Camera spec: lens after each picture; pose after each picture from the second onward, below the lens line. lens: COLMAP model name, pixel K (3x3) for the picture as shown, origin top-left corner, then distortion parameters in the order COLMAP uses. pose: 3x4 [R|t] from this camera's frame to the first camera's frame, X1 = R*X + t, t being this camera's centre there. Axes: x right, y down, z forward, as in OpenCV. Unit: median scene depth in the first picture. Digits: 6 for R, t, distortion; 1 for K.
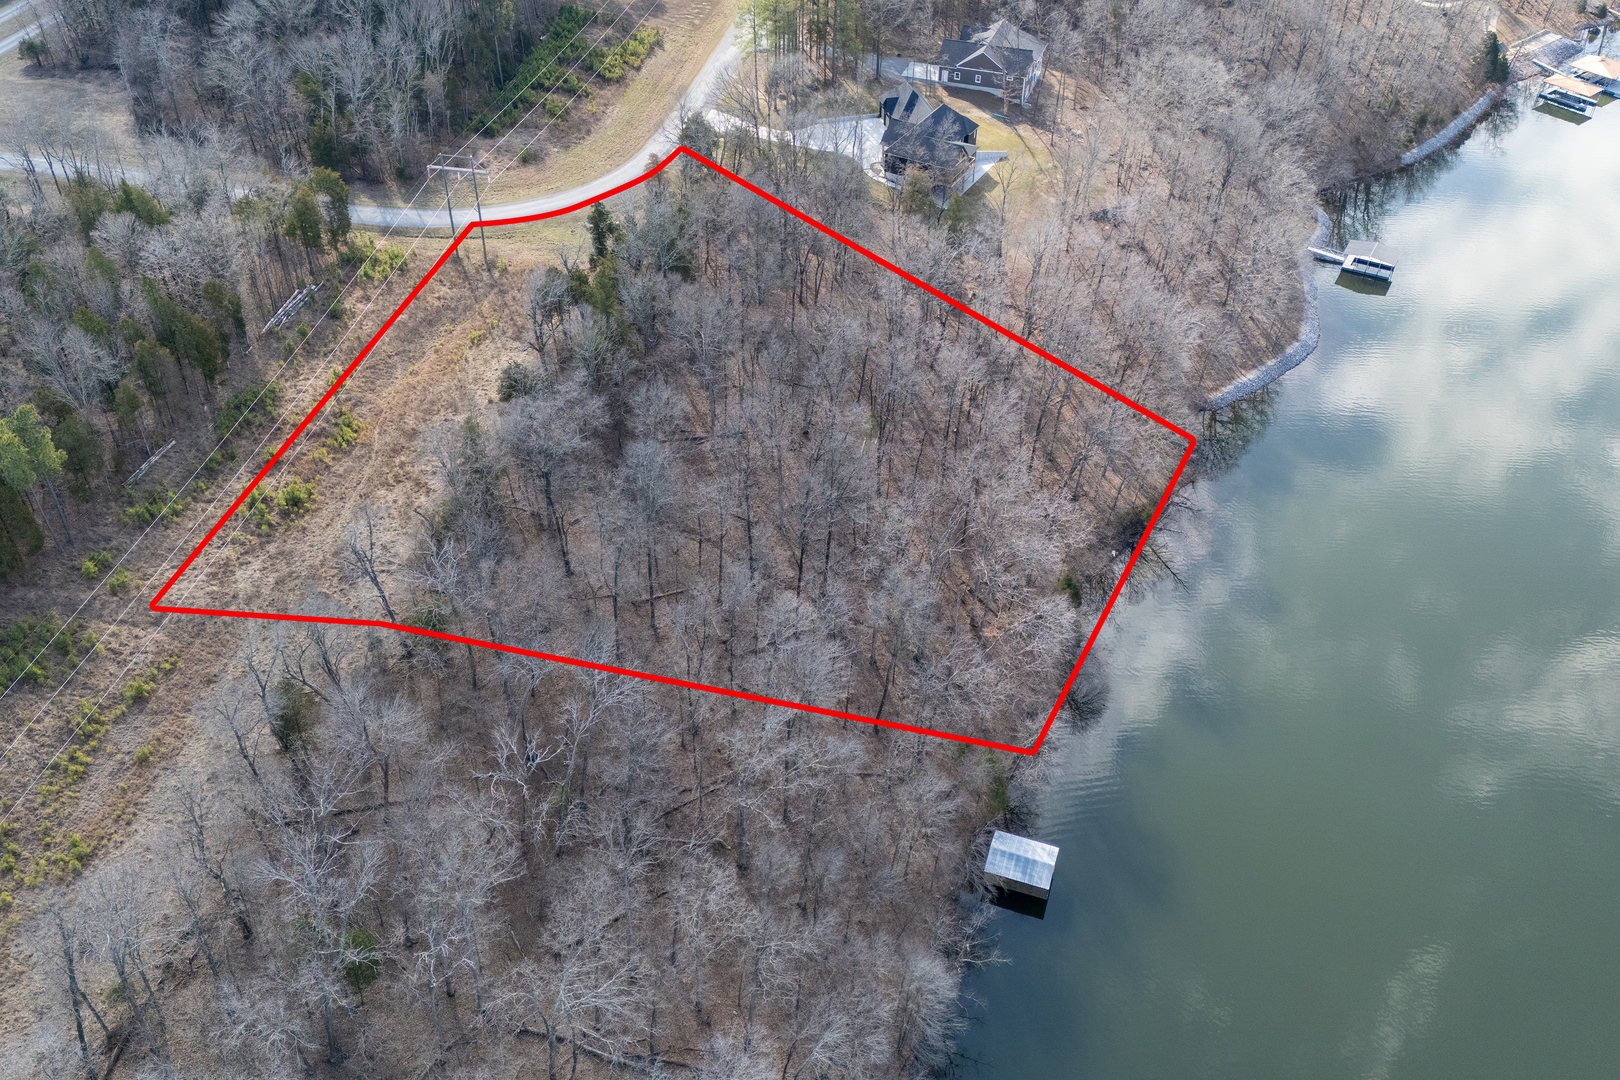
lens RADIAL K [[1388.1, 0, 810.7], [0, 1388.1, 537.6], [0, 0, 1]] dist [0.076888, -0.071835]
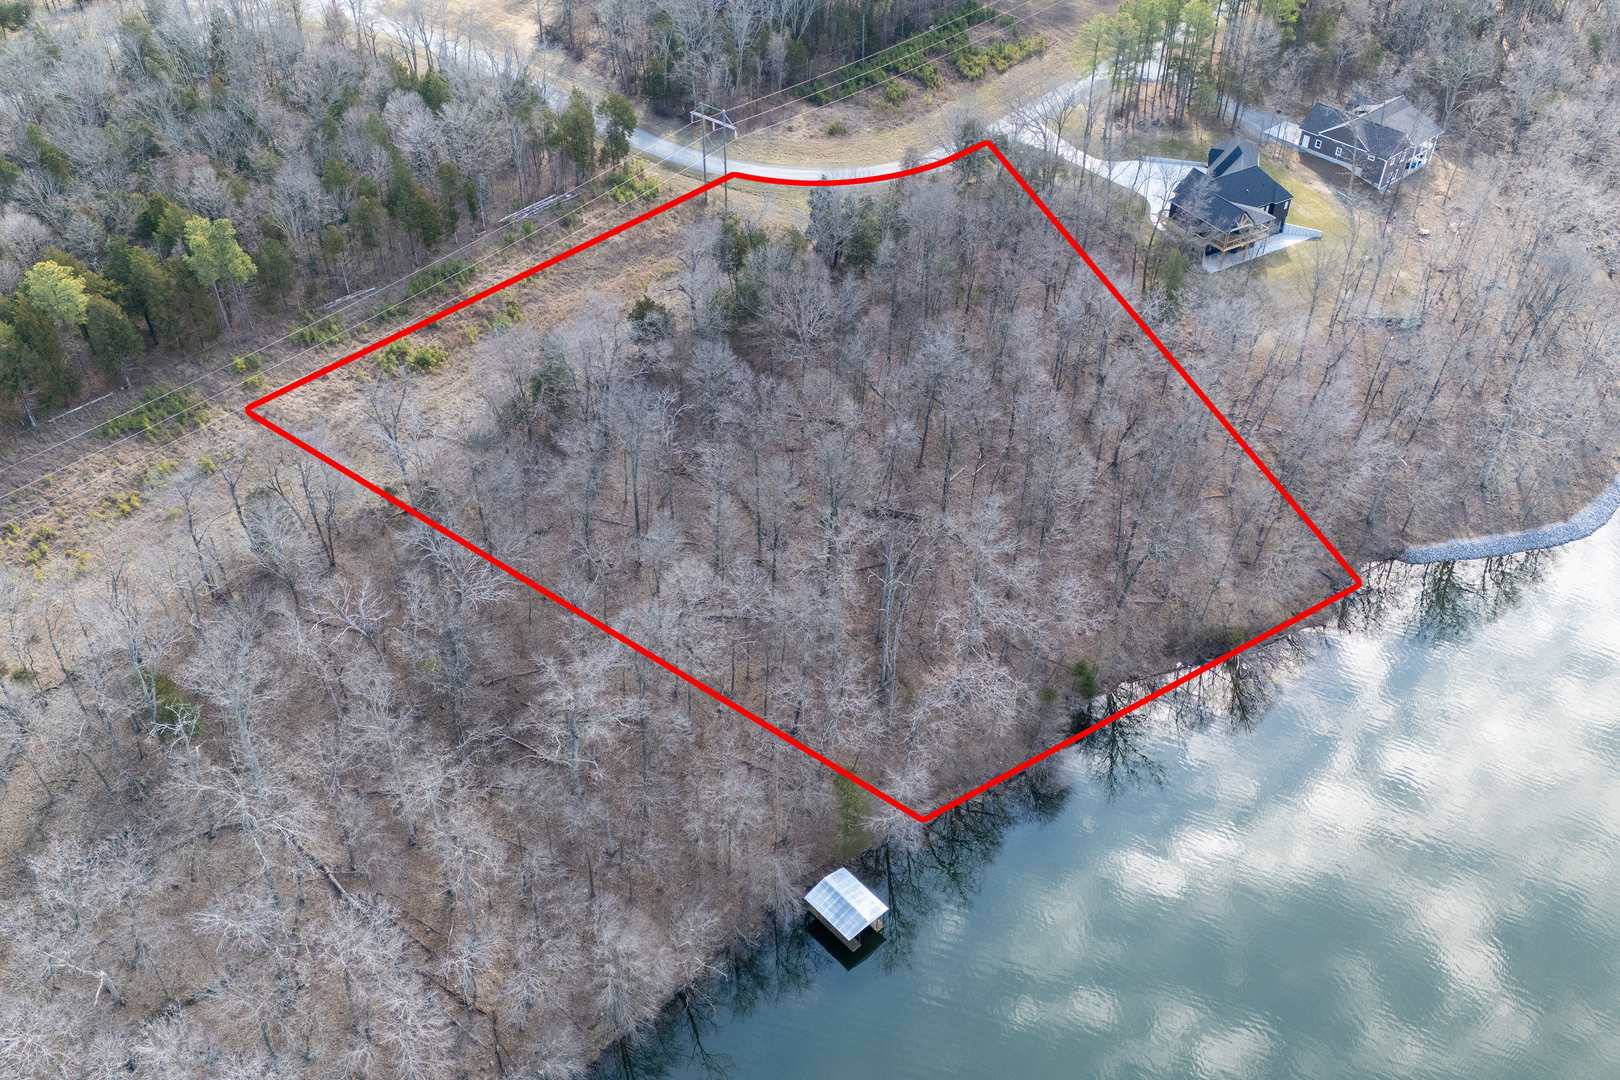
lens RADIAL K [[1388.1, 0, 839.4], [0, 1388.1, 544.2], [0, 0, 1]] dist [0.076888, -0.071835]
pose [[0.882412, 0.310048, -0.353864, 0.299014], [-0.311458, 0.948692, 0.054558, -0.041817], [0.352623, 0.062071, 0.933704, 0.055849]]
